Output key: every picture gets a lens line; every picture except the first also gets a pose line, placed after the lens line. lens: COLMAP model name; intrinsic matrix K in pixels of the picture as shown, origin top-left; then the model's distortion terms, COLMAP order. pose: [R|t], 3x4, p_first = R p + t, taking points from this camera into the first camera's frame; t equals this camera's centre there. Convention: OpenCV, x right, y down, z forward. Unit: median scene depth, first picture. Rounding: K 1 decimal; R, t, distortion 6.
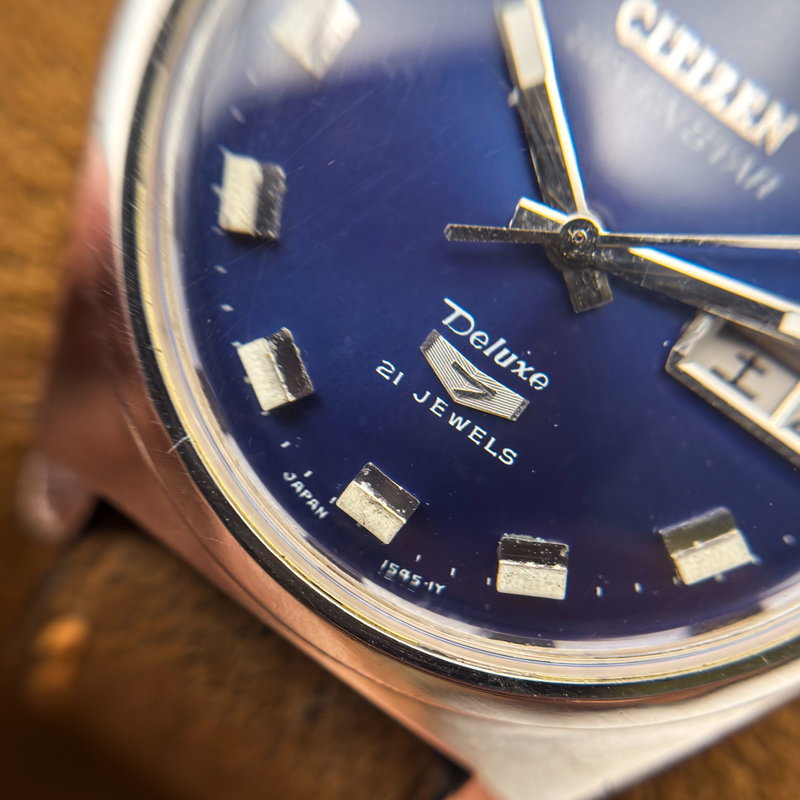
lens RADIAL K [[1410.2, 0, 399.0], [0, 1410.2, 449.4], [0, 0, 1]] dist [0.542711, -0.004486]
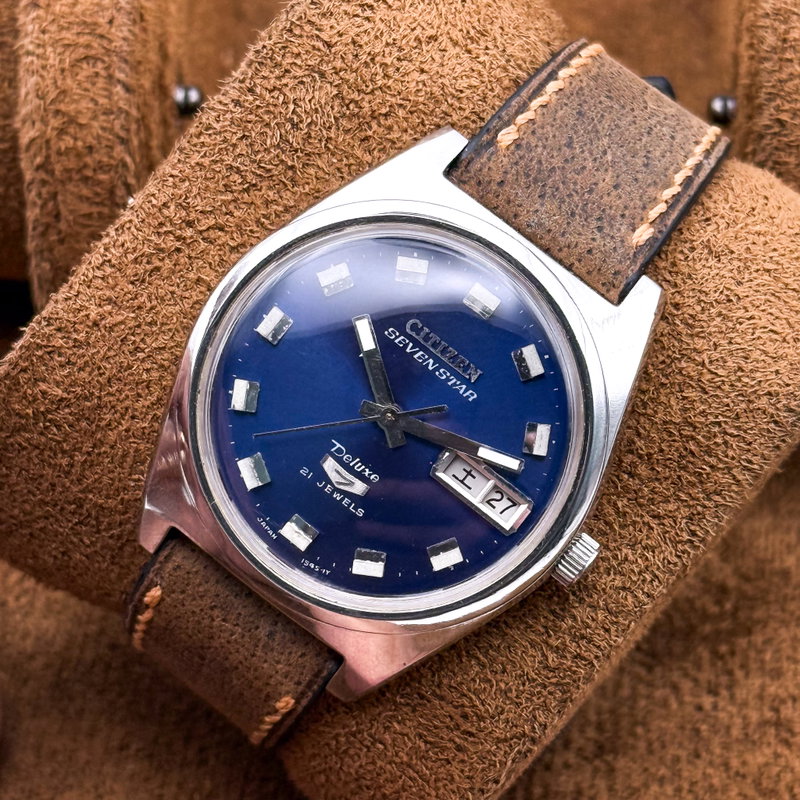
lens RADIAL K [[2659.5, 0, 468.5], [0, 2659.5, 400.1], [0, 0, 1]] dist [0.010976, 0.640244]
pose [[0.999193, 0.020041, -0.034814, 0.384116], [-0.021291, 0.999129, -0.035900, -0.024297], [0.034065, 0.036612, 0.998749, -3.093292]]
